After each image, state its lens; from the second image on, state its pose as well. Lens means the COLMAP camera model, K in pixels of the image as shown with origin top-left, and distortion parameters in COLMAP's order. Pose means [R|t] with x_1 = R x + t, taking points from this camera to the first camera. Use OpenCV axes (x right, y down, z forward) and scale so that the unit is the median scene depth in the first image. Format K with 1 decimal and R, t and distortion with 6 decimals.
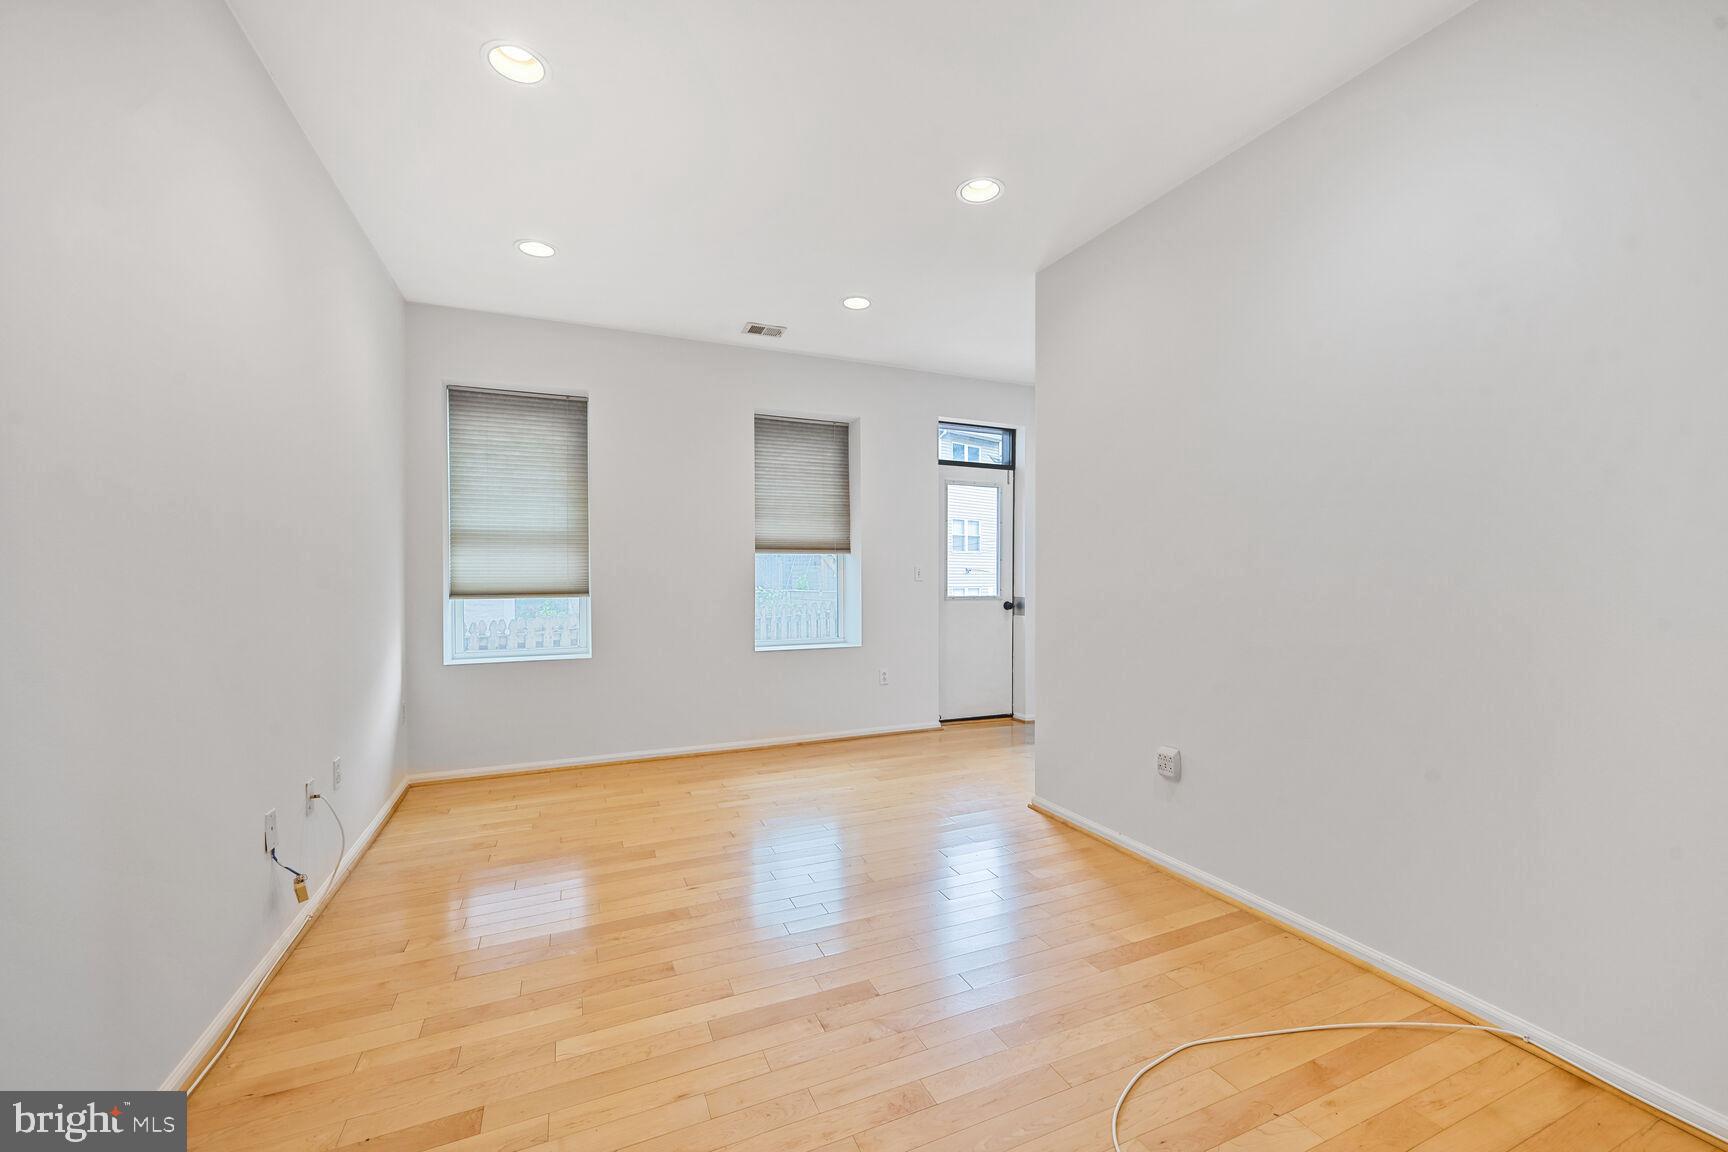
lens RADIAL K [[698.1, 0, 861.8], [0, 698.1, 573.9], [0, 0, 1]] dist [0.002064, -0.000236]
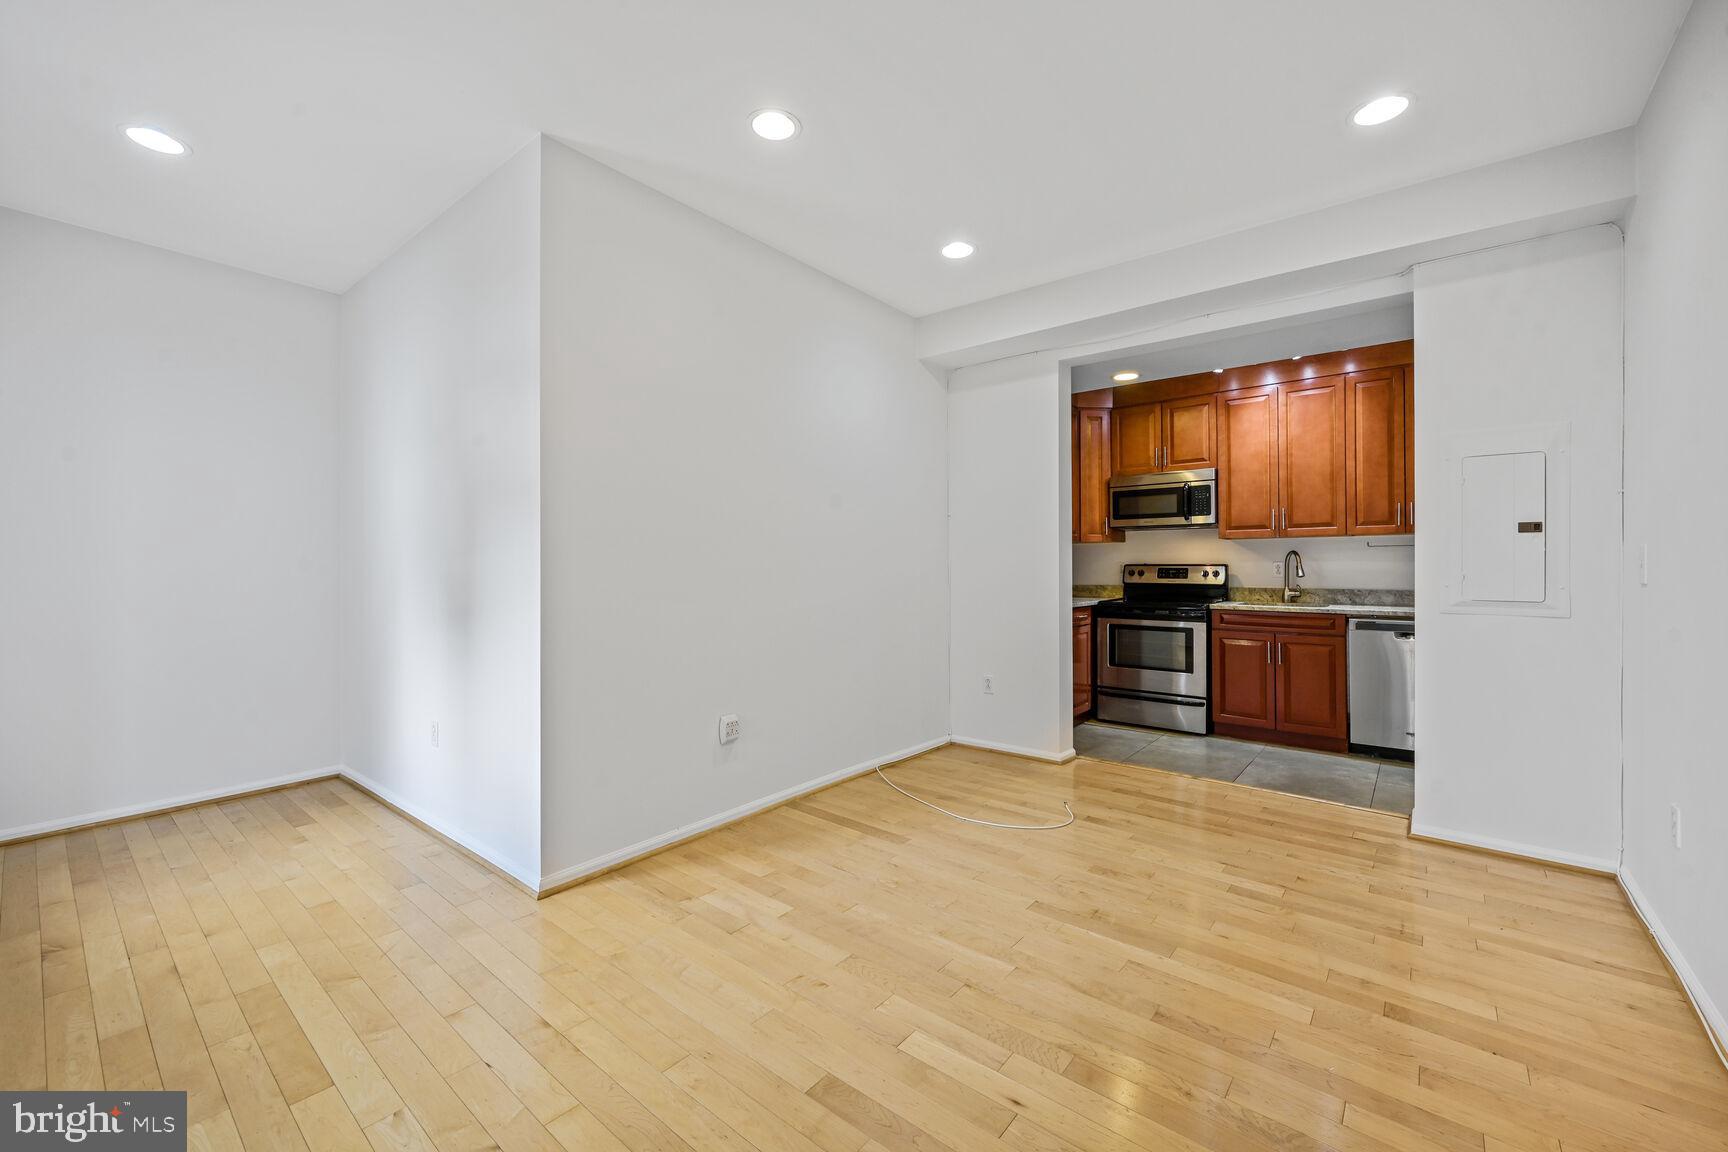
lens RADIAL K [[698.1, 0, 862.0], [0, 698.1, 568.7], [0, 0, 1]] dist [0.002064, -0.000236]
pose [[-0.458385, -0.000930, 0.888753, -0.400717], [0.000976, 0.999998, 0.001550, 0.002449], [-0.888753, 0.001578, -0.458383, 0.783702]]
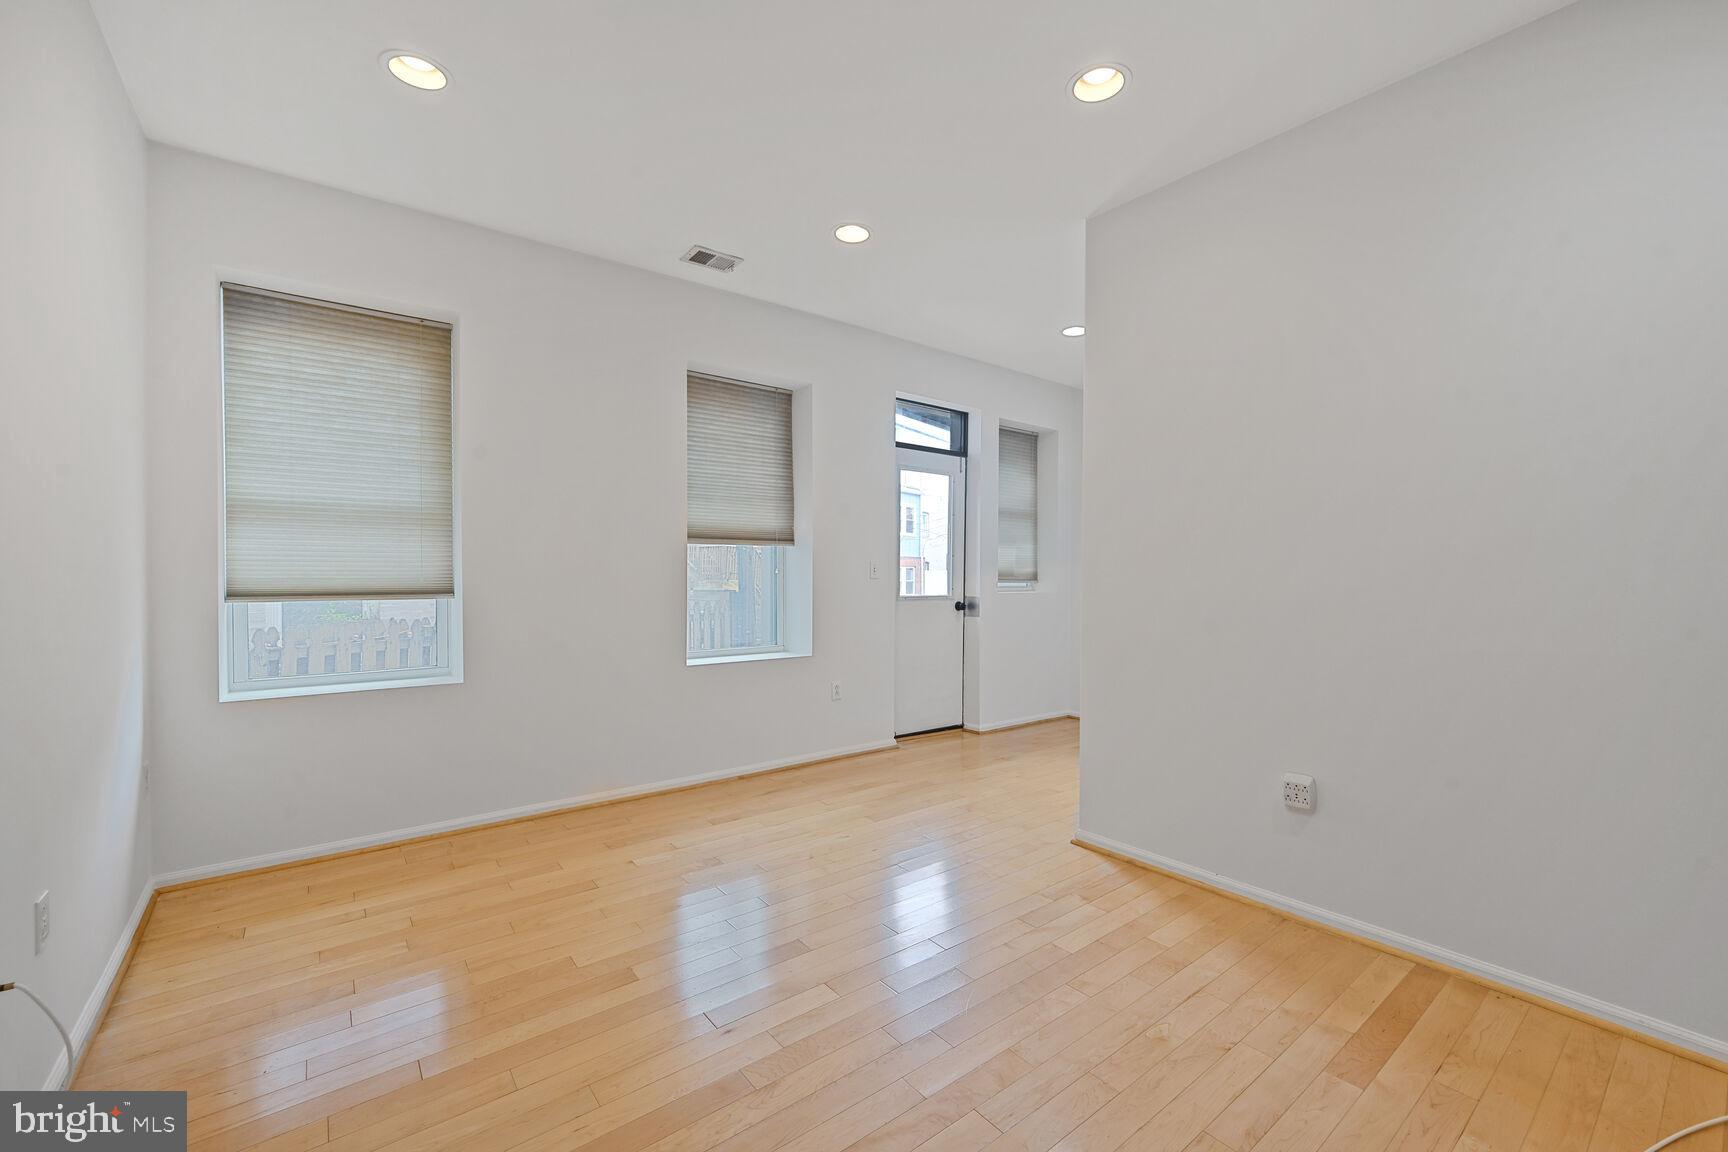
lens RADIAL K [[698.1, 0, 879.2], [0, 698.1, 577.9], [0, 0, 1]] dist [0.002064, -0.000236]
pose [[0.962484, 0.004779, 0.271295, -0.168841], [-0.007054, 0.999948, 0.007409, 0.002987], [-0.271245, -0.009045, 0.962468, 0.184986]]
